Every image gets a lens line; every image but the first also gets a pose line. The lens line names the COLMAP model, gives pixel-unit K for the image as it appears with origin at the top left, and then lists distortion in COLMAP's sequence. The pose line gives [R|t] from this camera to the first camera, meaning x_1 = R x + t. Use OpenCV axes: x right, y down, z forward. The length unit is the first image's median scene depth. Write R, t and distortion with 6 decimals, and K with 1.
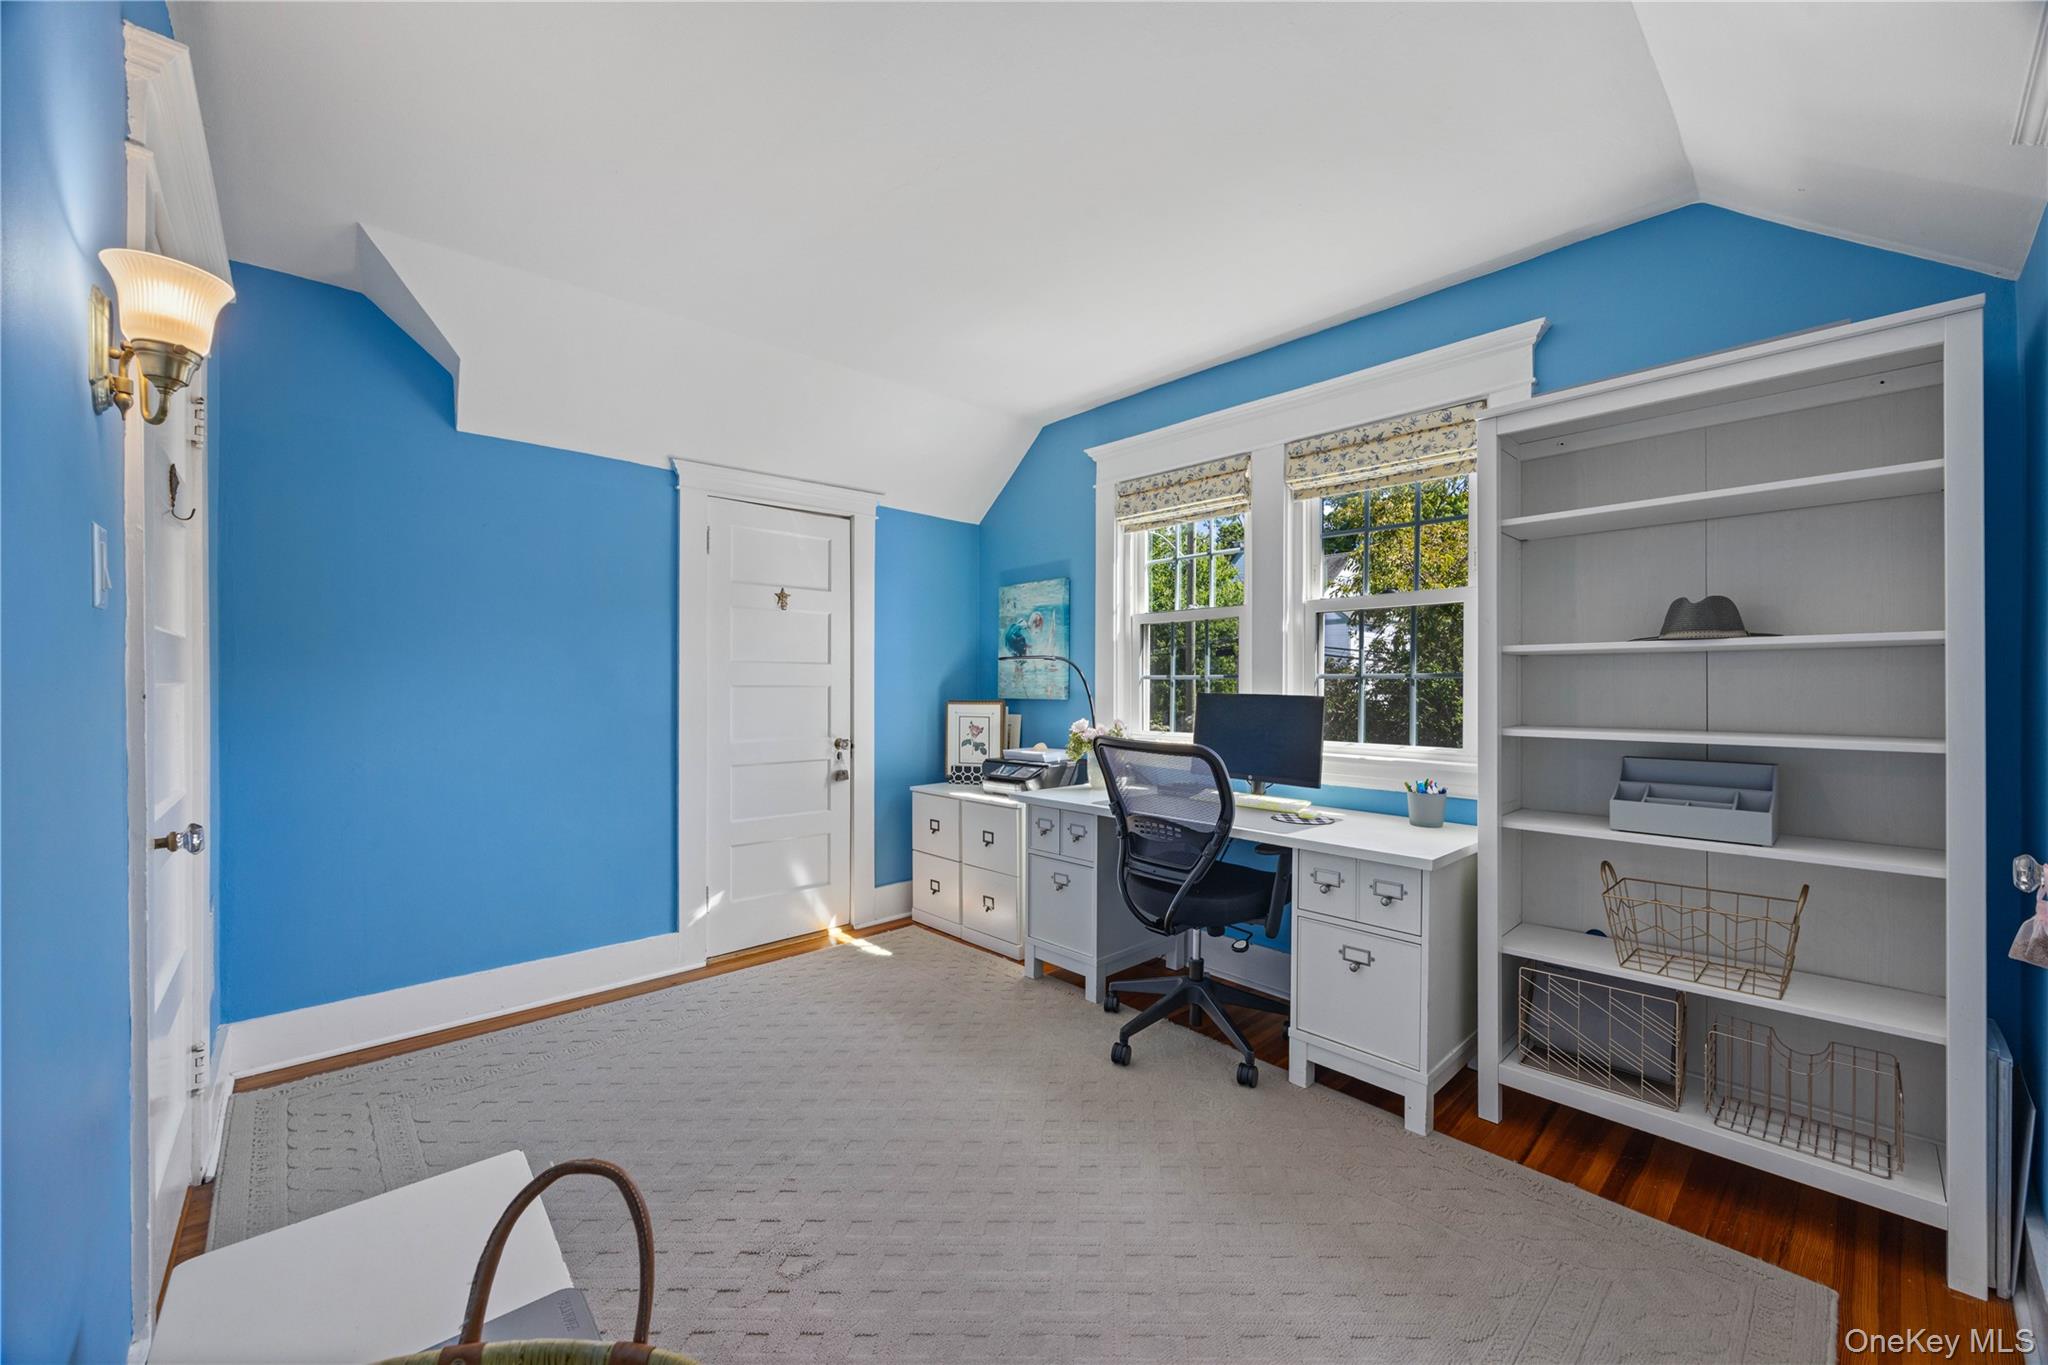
lens RADIAL K [[790.6, 0, 1032.2], [0, 790.6, 691.3], [0, 0, 1]] dist [-0.000969, 0.000136]
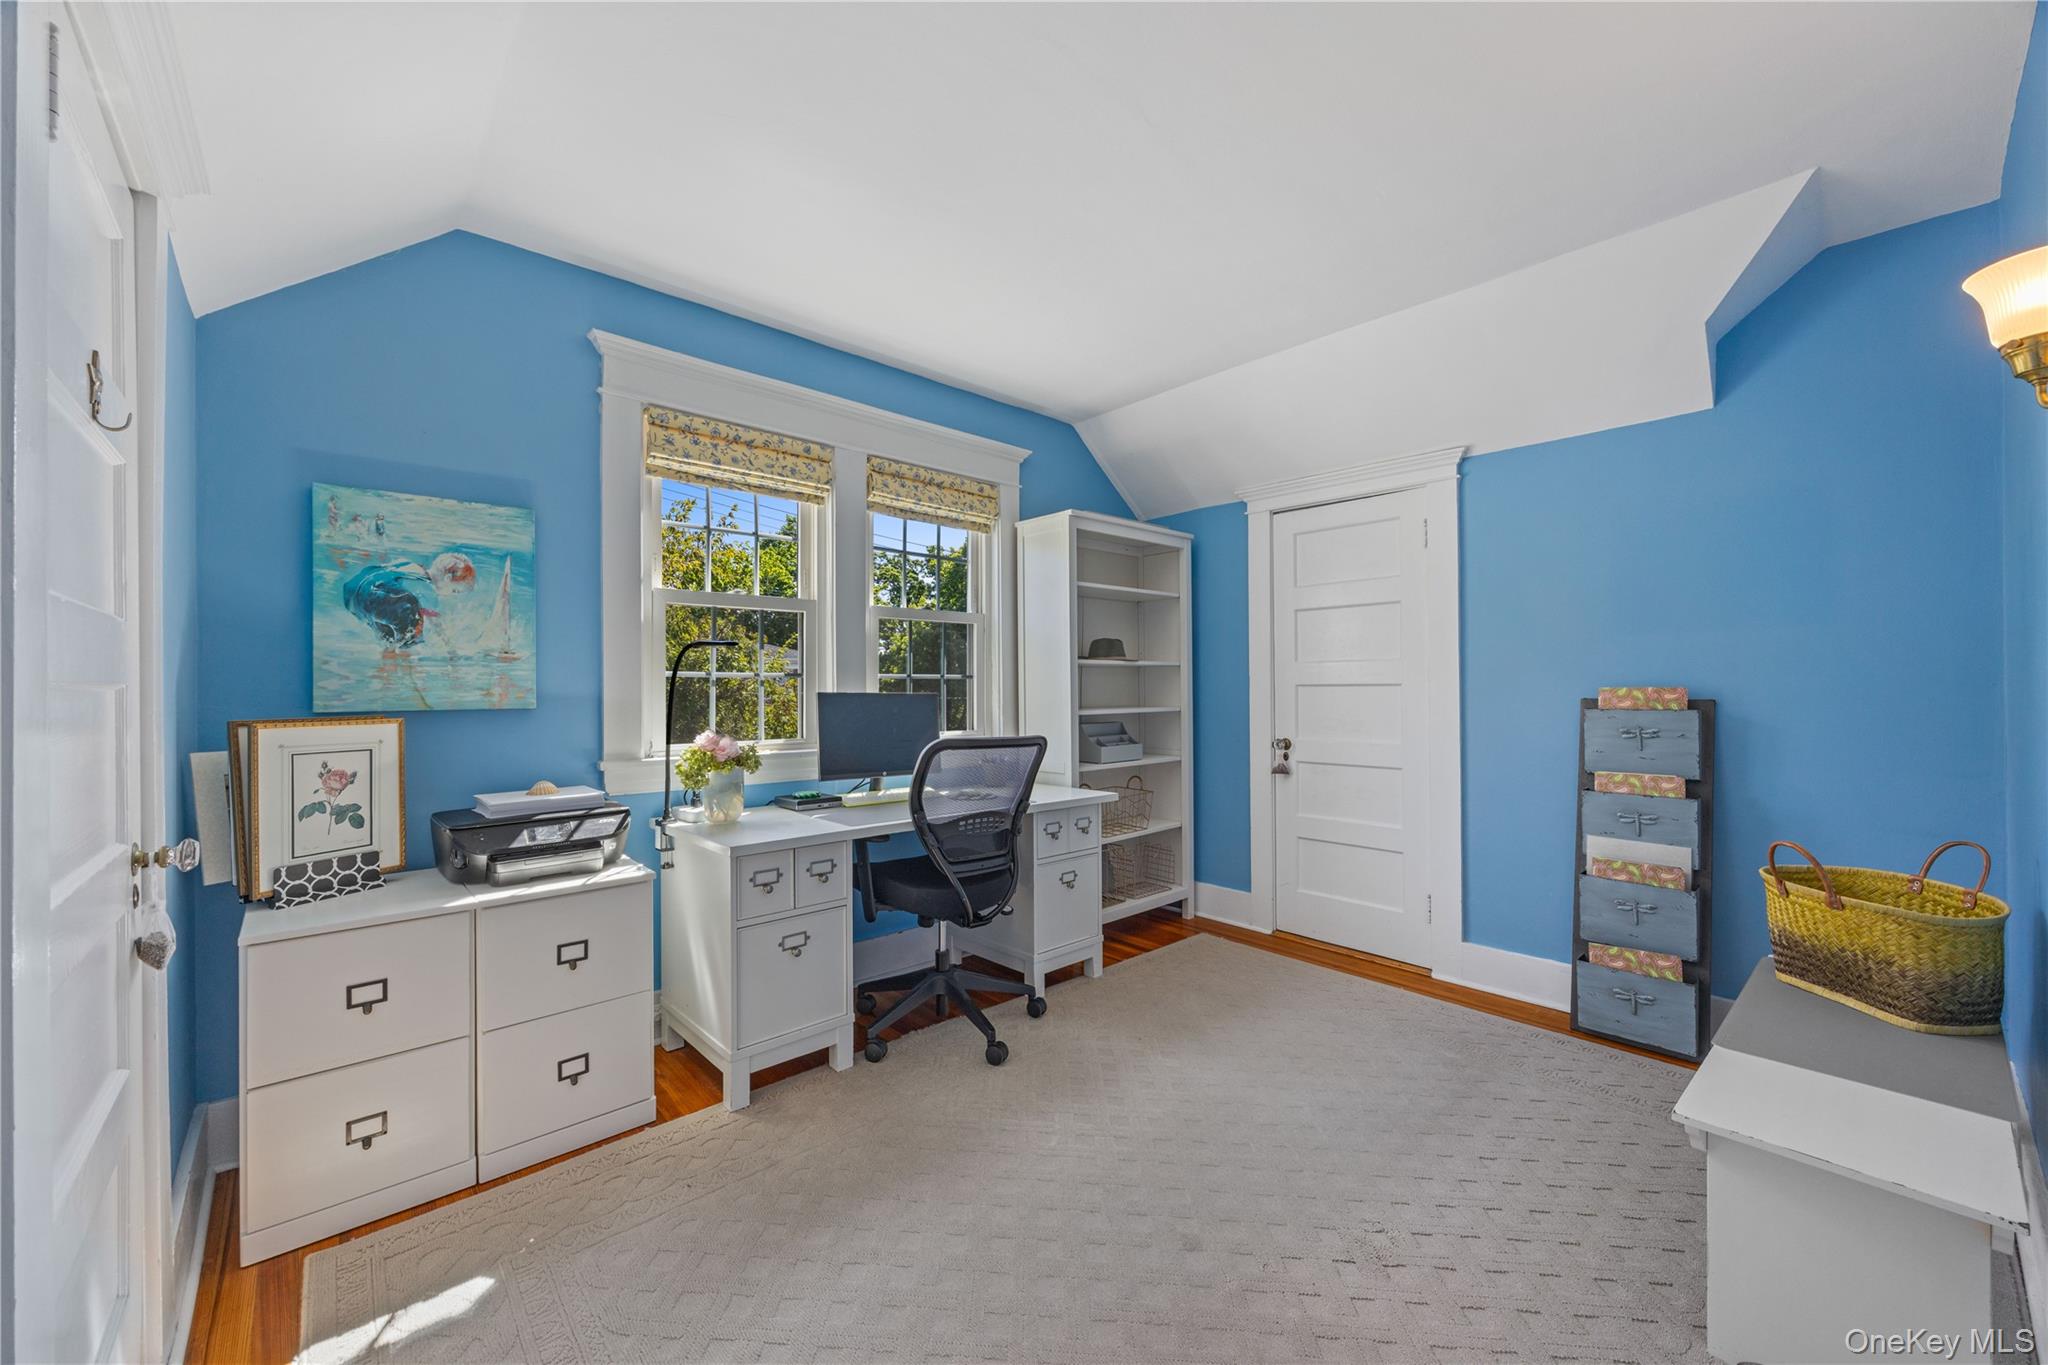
lens RADIAL K [[790.6, 0, 1031.3], [0, 790.6, 680.0], [0, 0, 1]] dist [-0.000969, 0.000136]
pose [[0.003292, 0.001026, 0.999994, -0.606009], [0.006843, 0.999976, -0.001048, -0.008447], [-0.999971, 0.006846, 0.003285, 0.646958]]
